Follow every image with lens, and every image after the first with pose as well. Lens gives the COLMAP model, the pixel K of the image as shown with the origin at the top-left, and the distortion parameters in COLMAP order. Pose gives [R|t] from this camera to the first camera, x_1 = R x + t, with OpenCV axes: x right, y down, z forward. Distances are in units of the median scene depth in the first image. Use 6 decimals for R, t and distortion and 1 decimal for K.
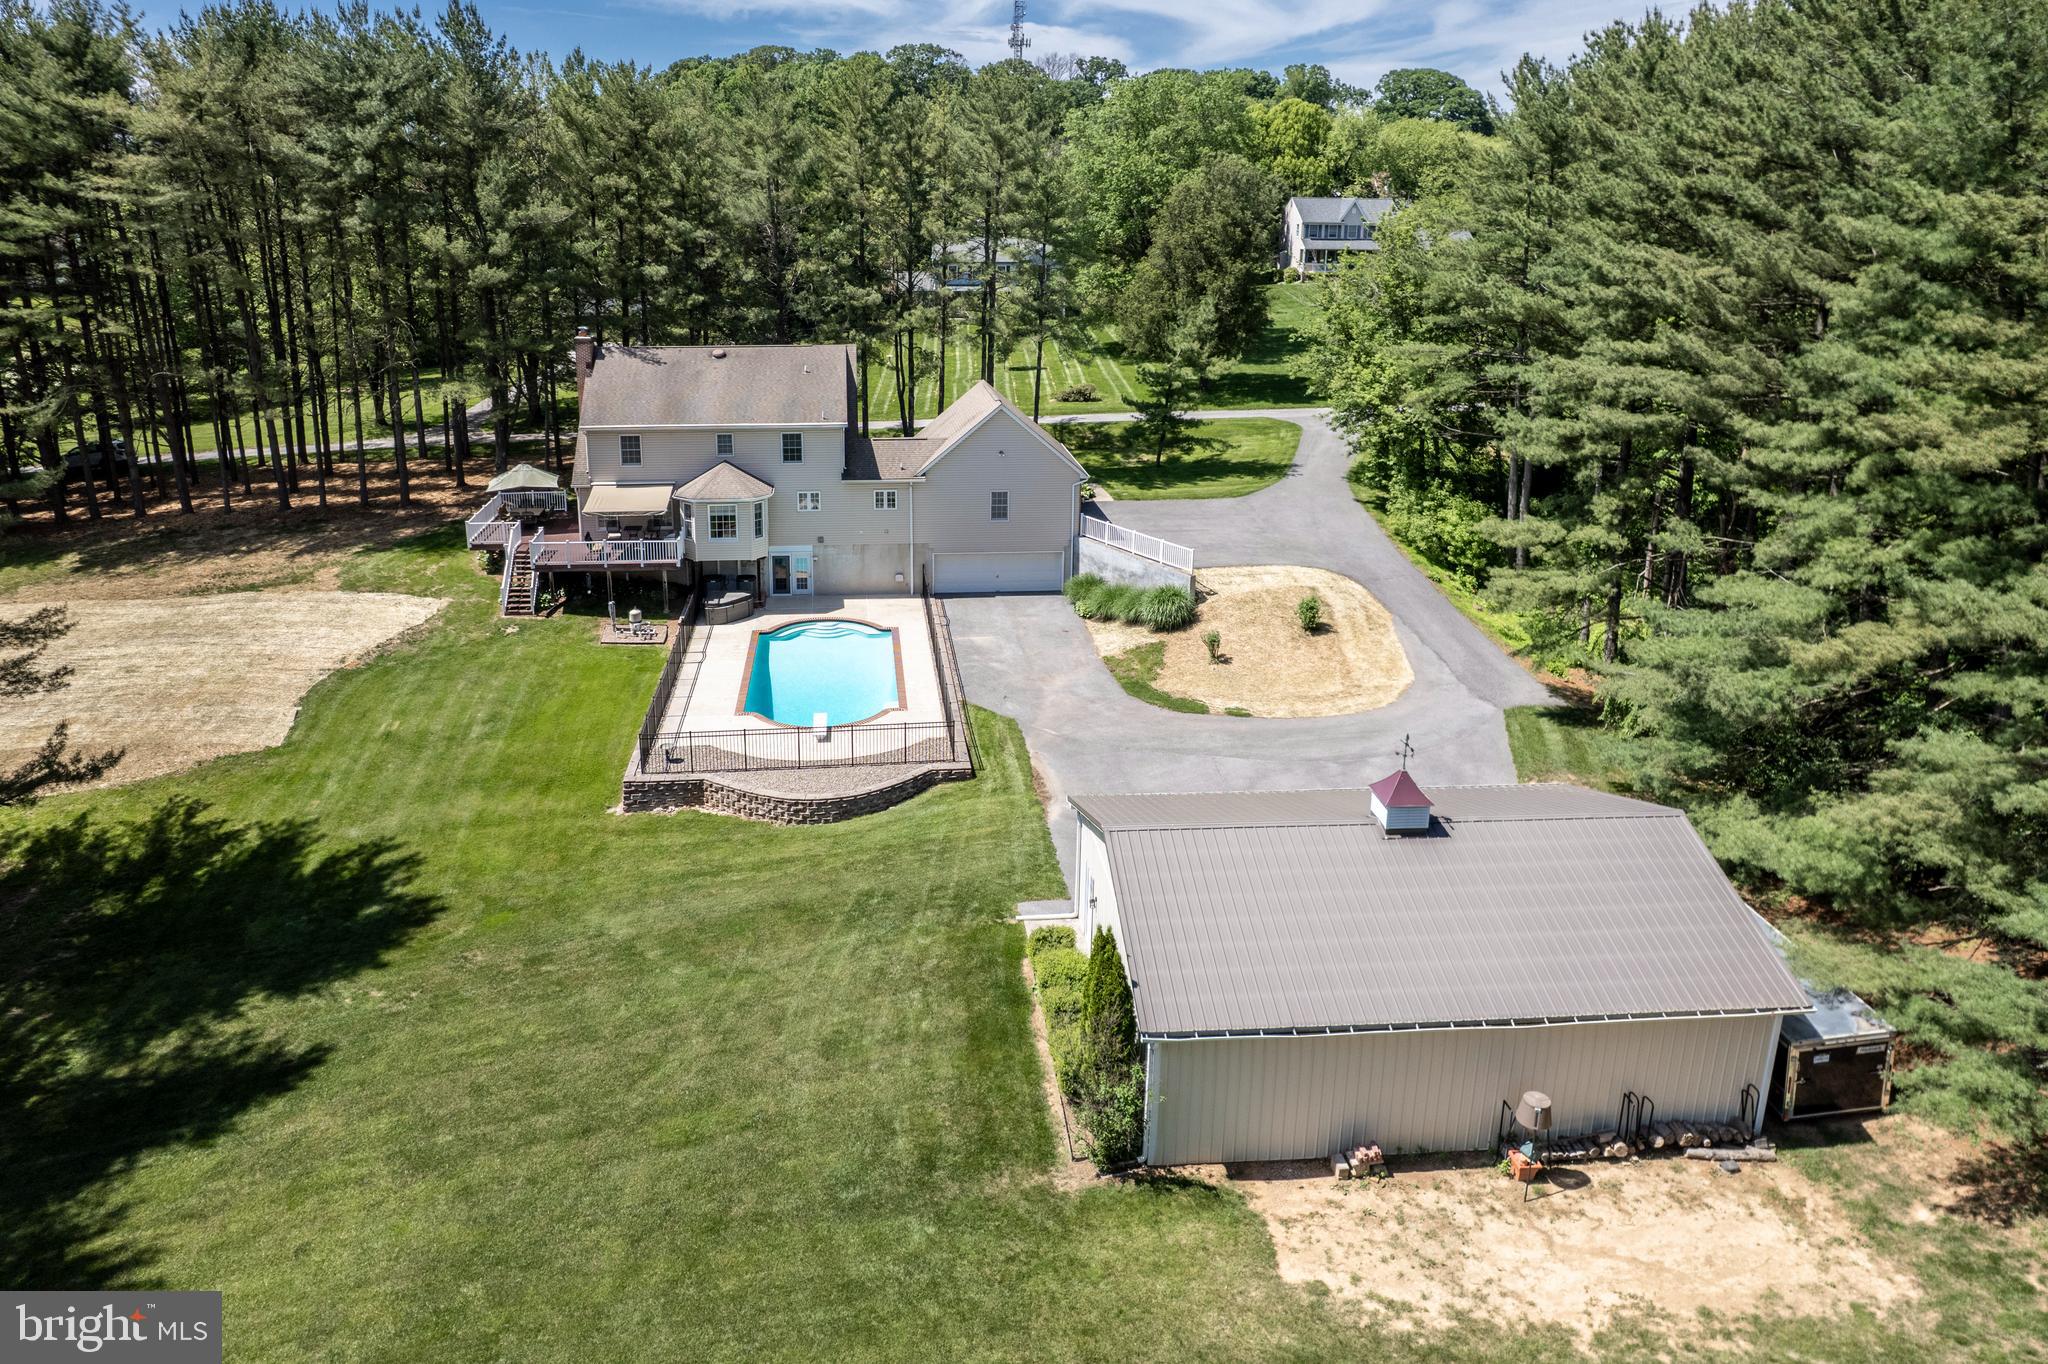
lens RADIAL K [[1386.6, 0, 1011.1], [0, 1386.6, 558.7], [0, 0, 1]] dist [-0.078043, 0.065017]
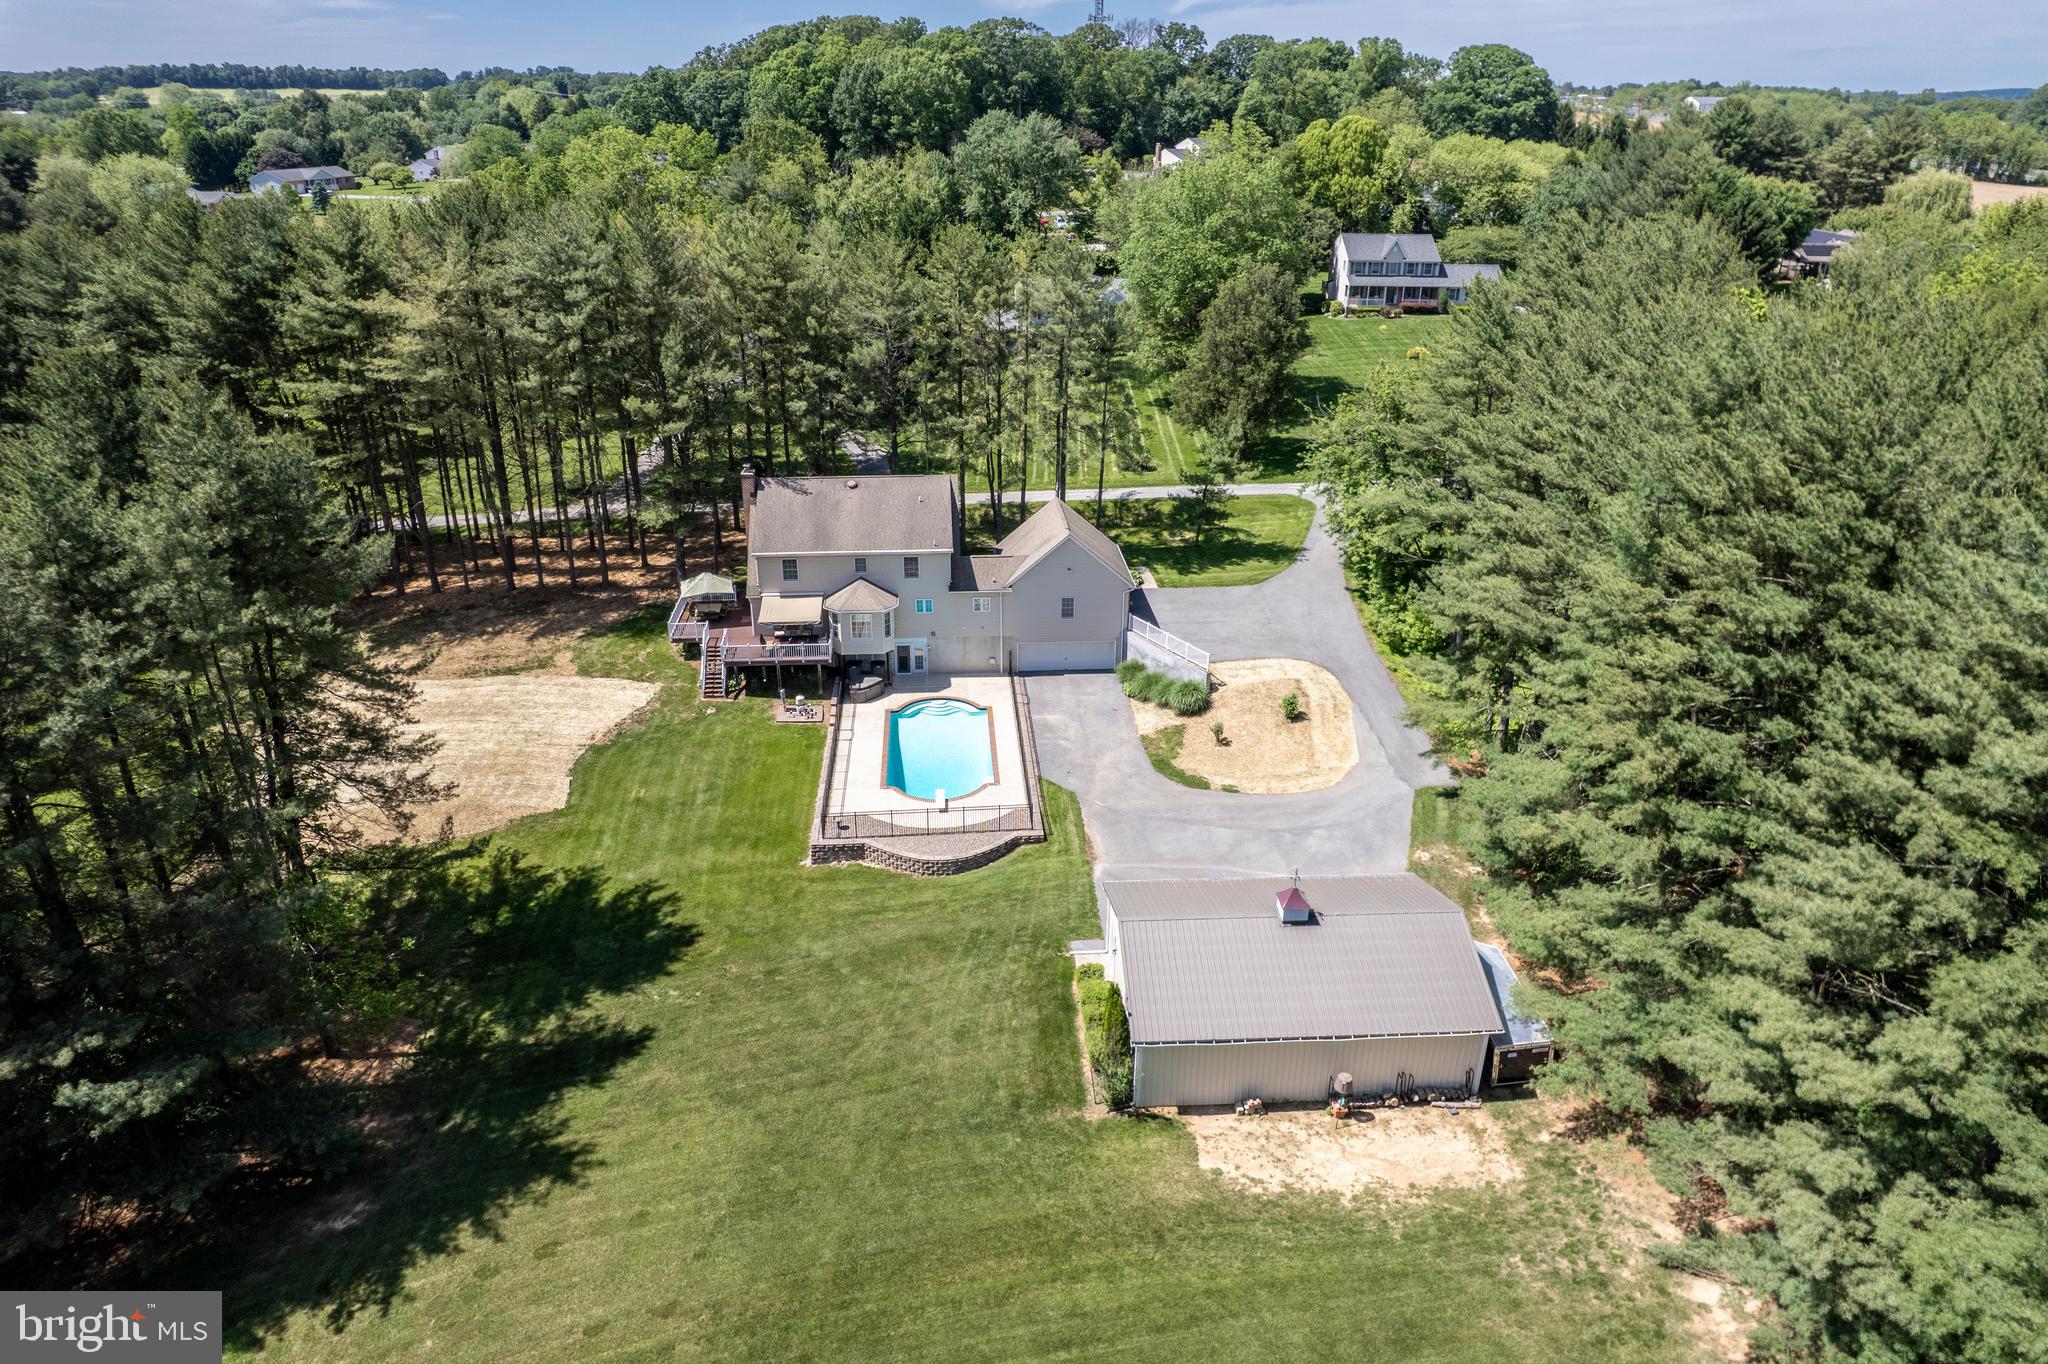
lens RADIAL K [[1372.3, 0, 1083.4], [0, 1372.3, 675.3], [0, 0, 1]] dist [-0.075145, 0.076985]
pose [[0.999957, 0.006981, -0.006121, 0.018931], [-0.005988, 0.988750, 0.149457, -0.209834], [0.007095, -0.149414, 0.988749, -0.377543]]
